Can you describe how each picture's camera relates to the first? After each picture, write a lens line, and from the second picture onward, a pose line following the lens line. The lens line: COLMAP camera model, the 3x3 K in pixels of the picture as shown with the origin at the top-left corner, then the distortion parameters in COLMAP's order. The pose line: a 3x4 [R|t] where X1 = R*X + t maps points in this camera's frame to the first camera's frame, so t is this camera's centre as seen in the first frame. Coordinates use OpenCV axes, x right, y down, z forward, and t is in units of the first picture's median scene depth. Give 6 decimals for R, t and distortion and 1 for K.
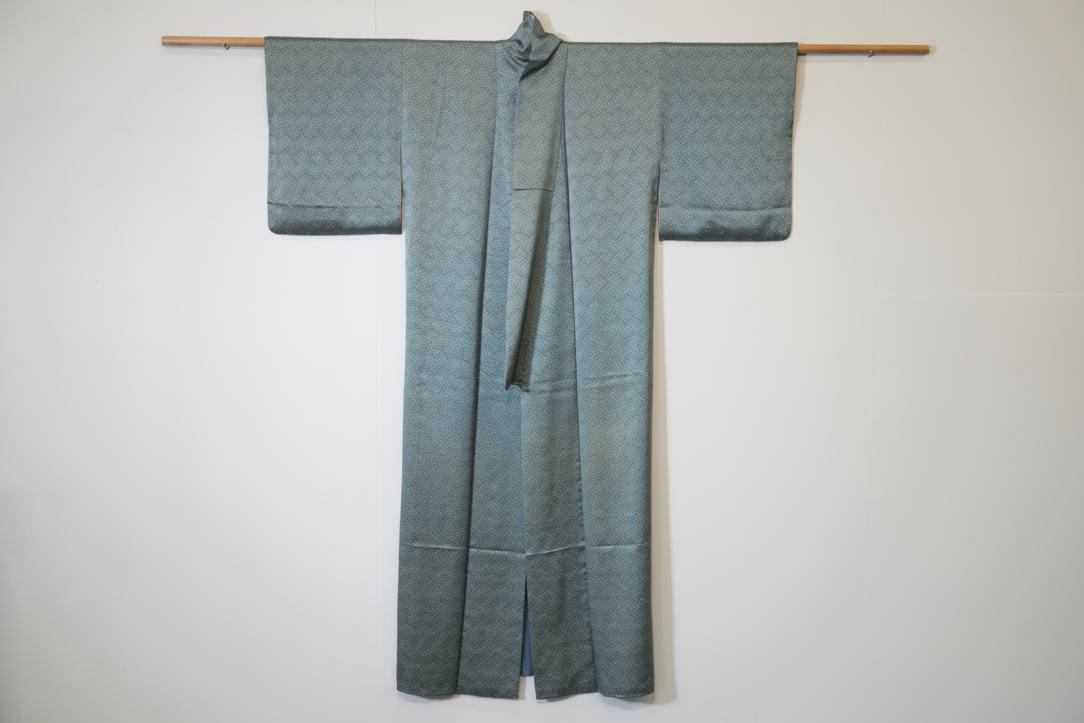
lens RADIAL K [[1387.5, 0, 545.6], [0, 1387.5, 370.1], [0, 0, 1]] dist [-0.052304, 0.000000]
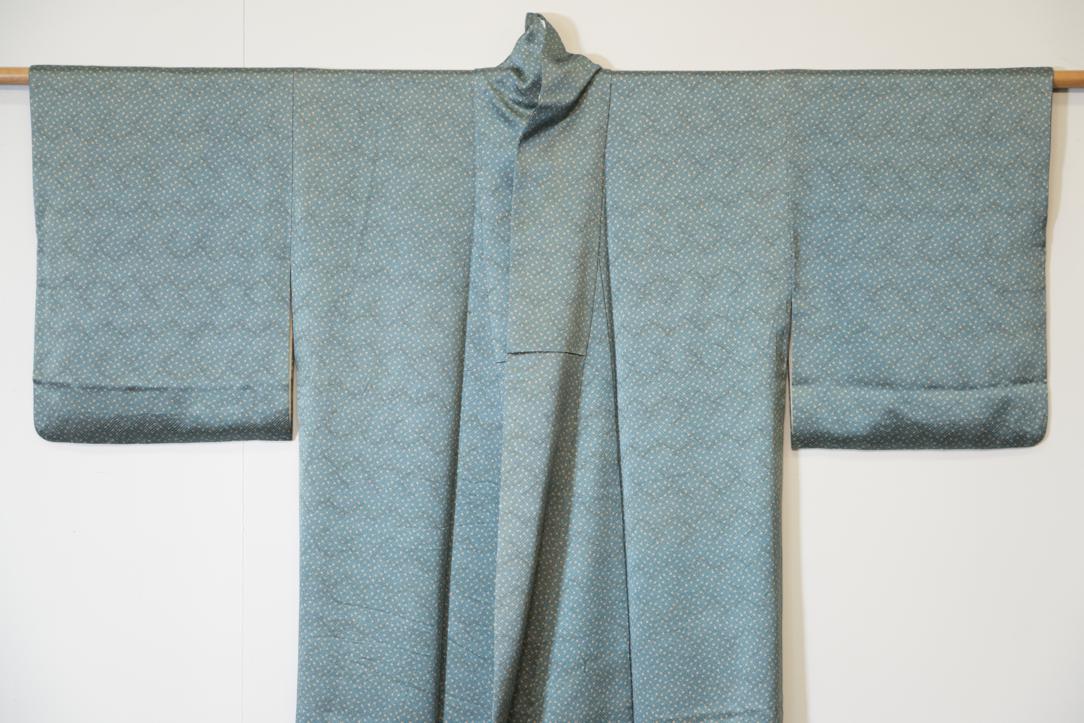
lens RADIAL K [[2103.5, 0, 538.0], [0, 2103.5, 359.6], [0, 0, 1]] dist [-0.060373, 0.000000]
pose [[0.999771, -0.006529, -0.020386, 0.003829], [0.004459, 0.994983, -0.099943, -0.049510], [0.020936, 0.099829, 0.994784, 0.221514]]
